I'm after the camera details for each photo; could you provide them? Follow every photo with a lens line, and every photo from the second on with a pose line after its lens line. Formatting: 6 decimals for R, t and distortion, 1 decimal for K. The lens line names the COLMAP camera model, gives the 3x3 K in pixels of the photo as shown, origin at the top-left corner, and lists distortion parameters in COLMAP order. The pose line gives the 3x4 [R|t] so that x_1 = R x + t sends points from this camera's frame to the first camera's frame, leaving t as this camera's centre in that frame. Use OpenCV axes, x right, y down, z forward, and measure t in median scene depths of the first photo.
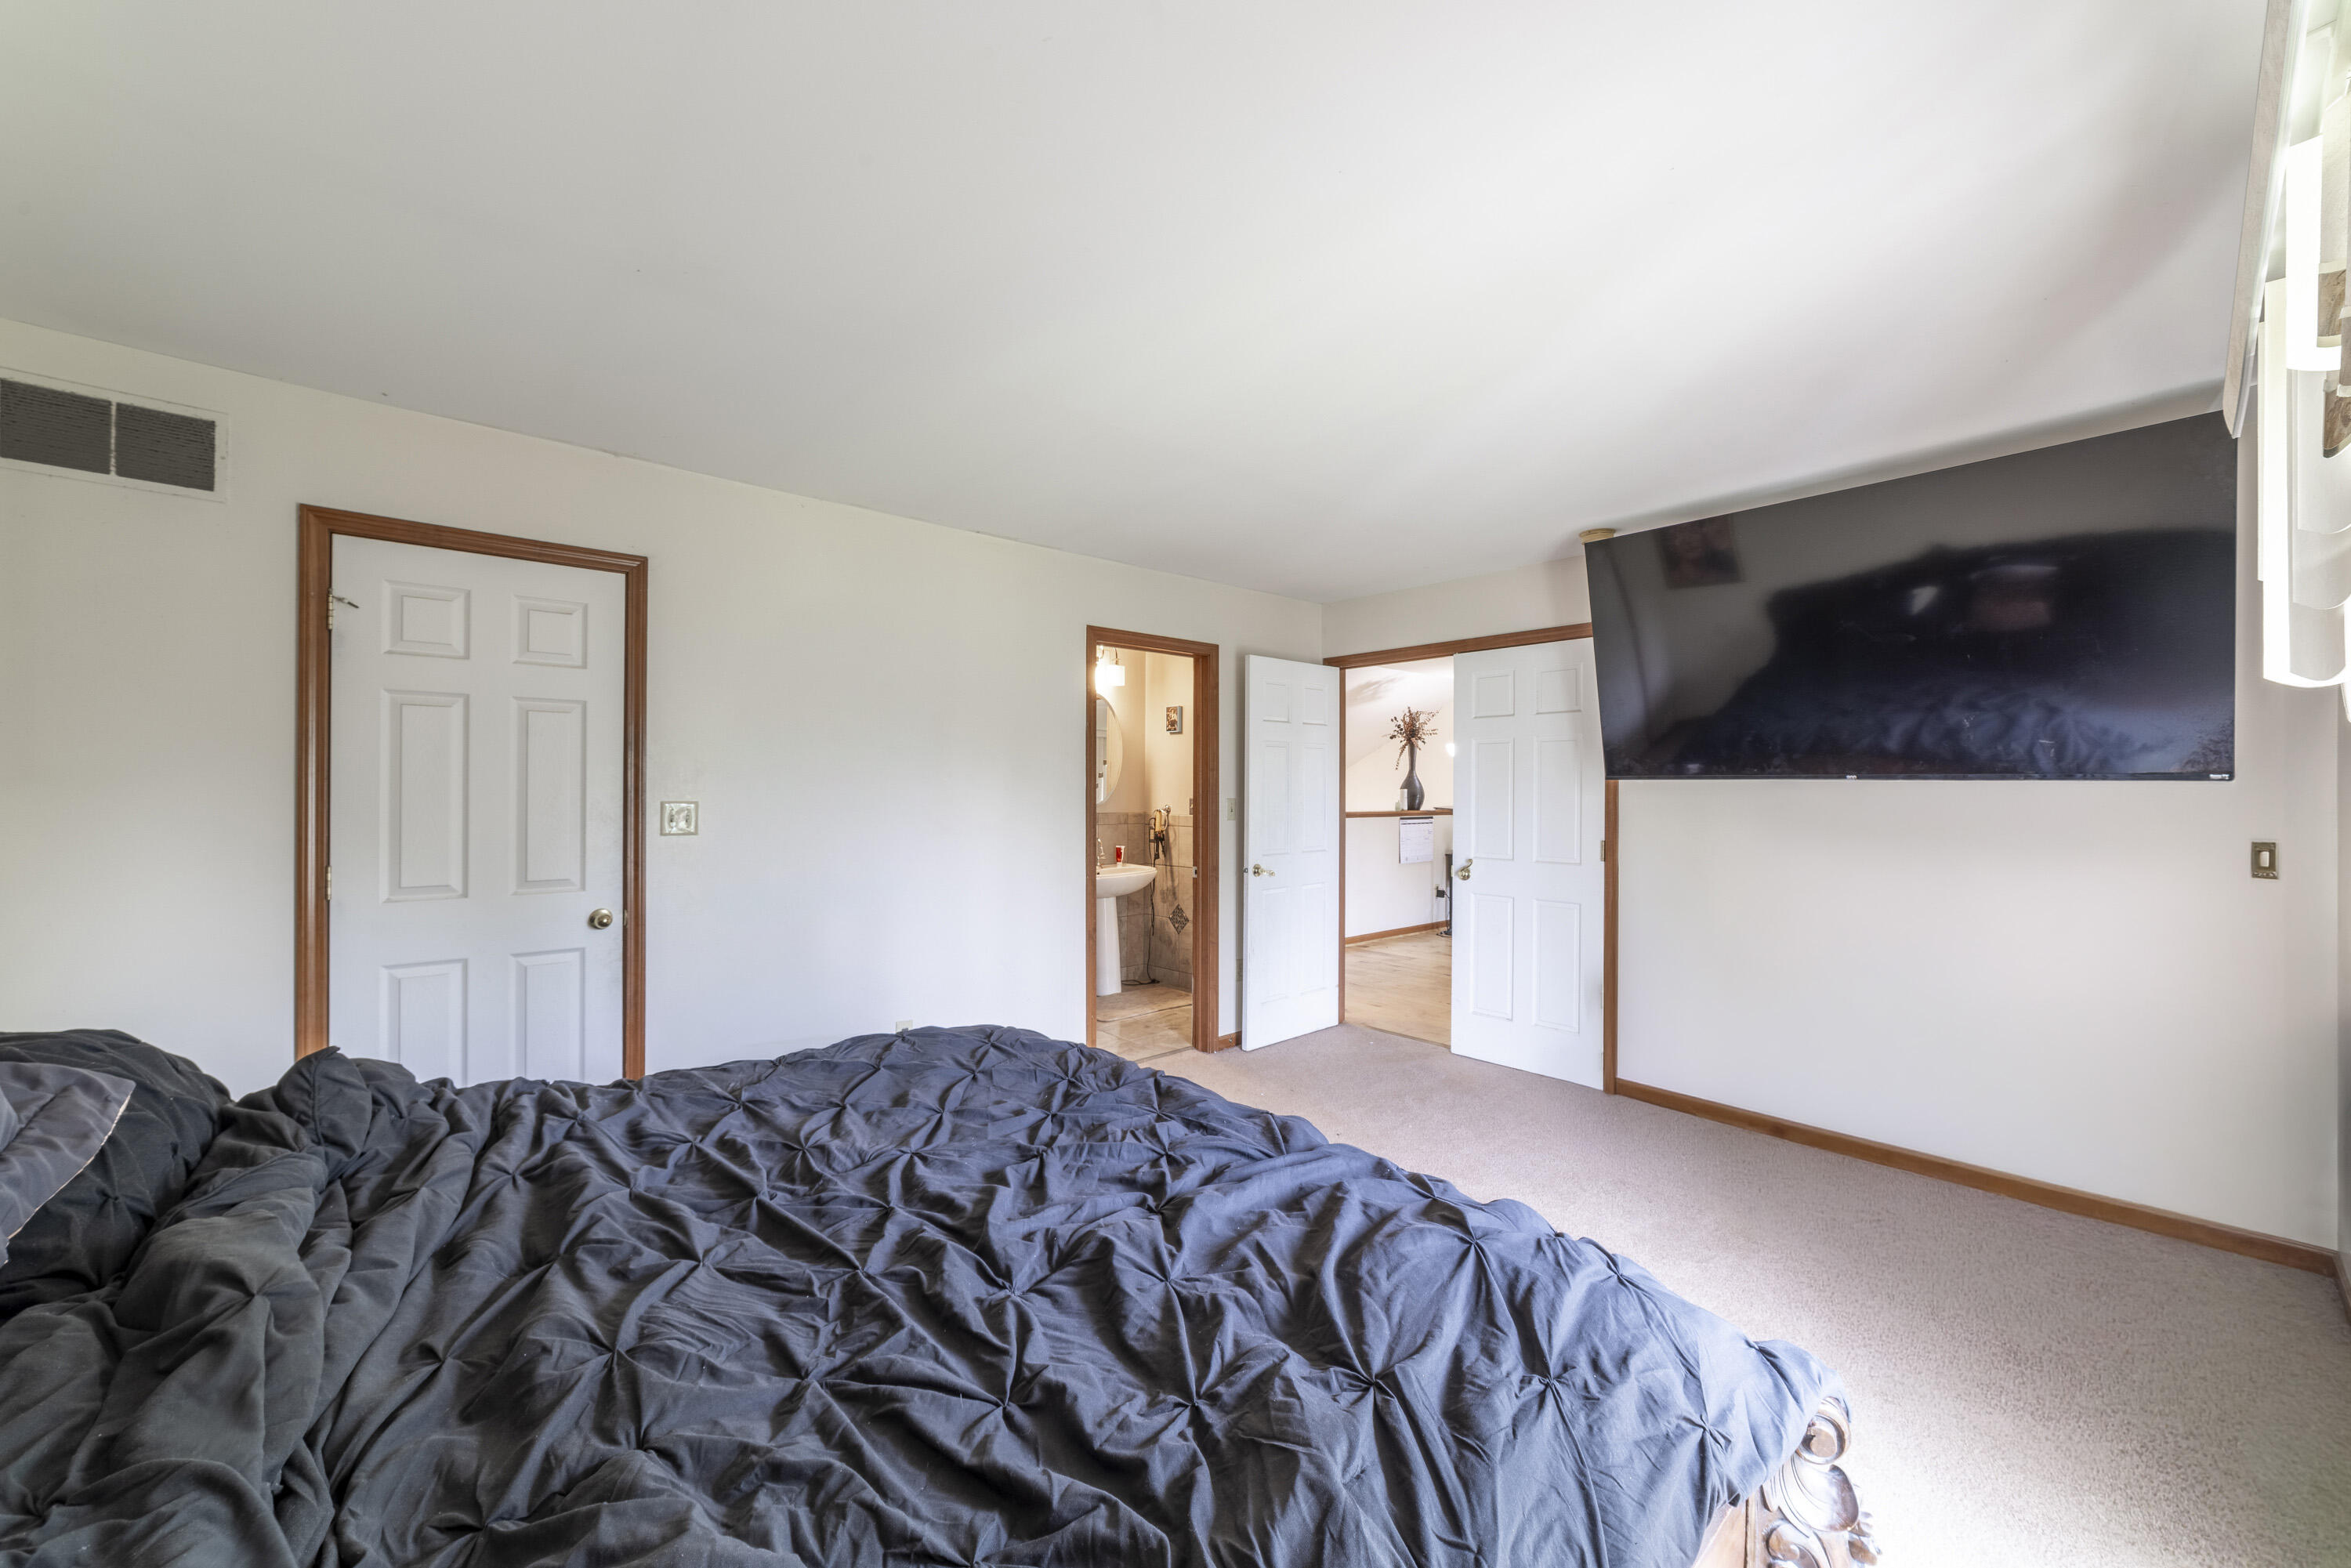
lens RADIAL K [[899.9, 0, 1174.7], [0, 899.9, 791.7], [0, 0, 1]] dist [-0.018663, 0.005649]
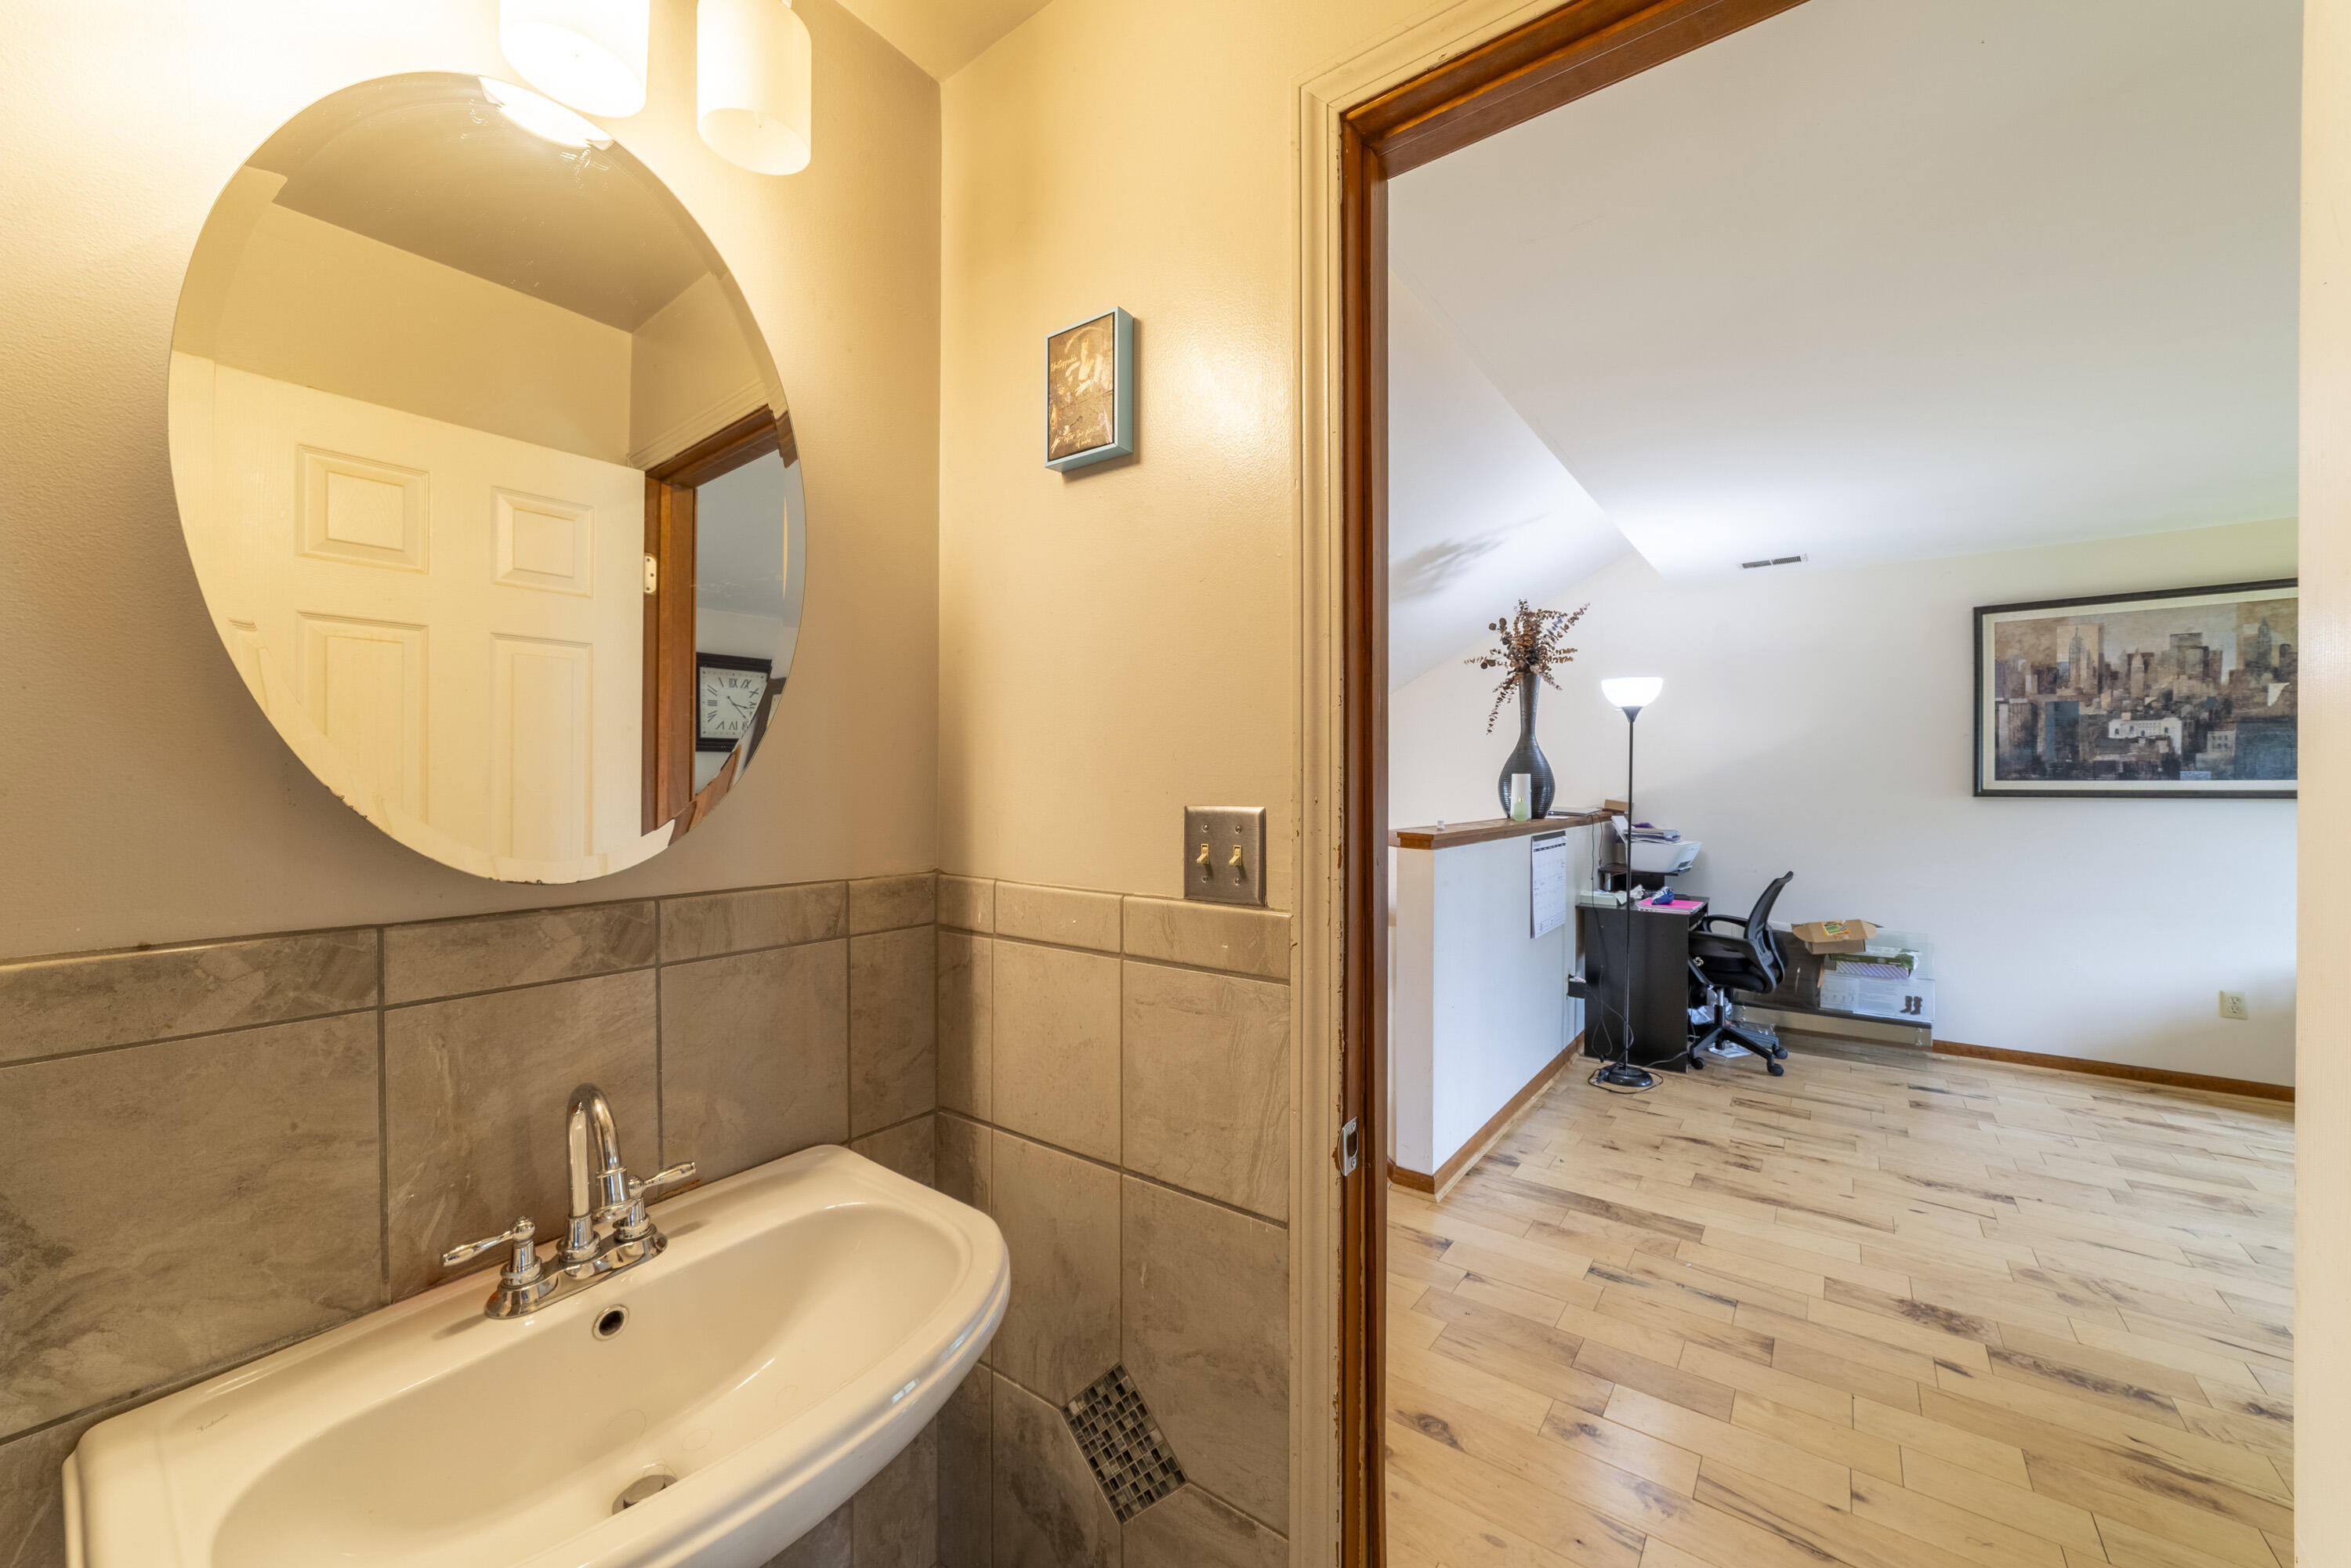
lens RADIAL K [[899.9, 0, 1158.7], [0, 899.9, 784.0], [0, 0, 1]] dist [-0.018663, 0.005649]
pose [[0.983851, -0.000531, 0.178988, -0.014803], [-0.000157, 0.999993, 0.003833, 0.001370], [-0.178989, -0.003800, 0.983844, 0.569784]]
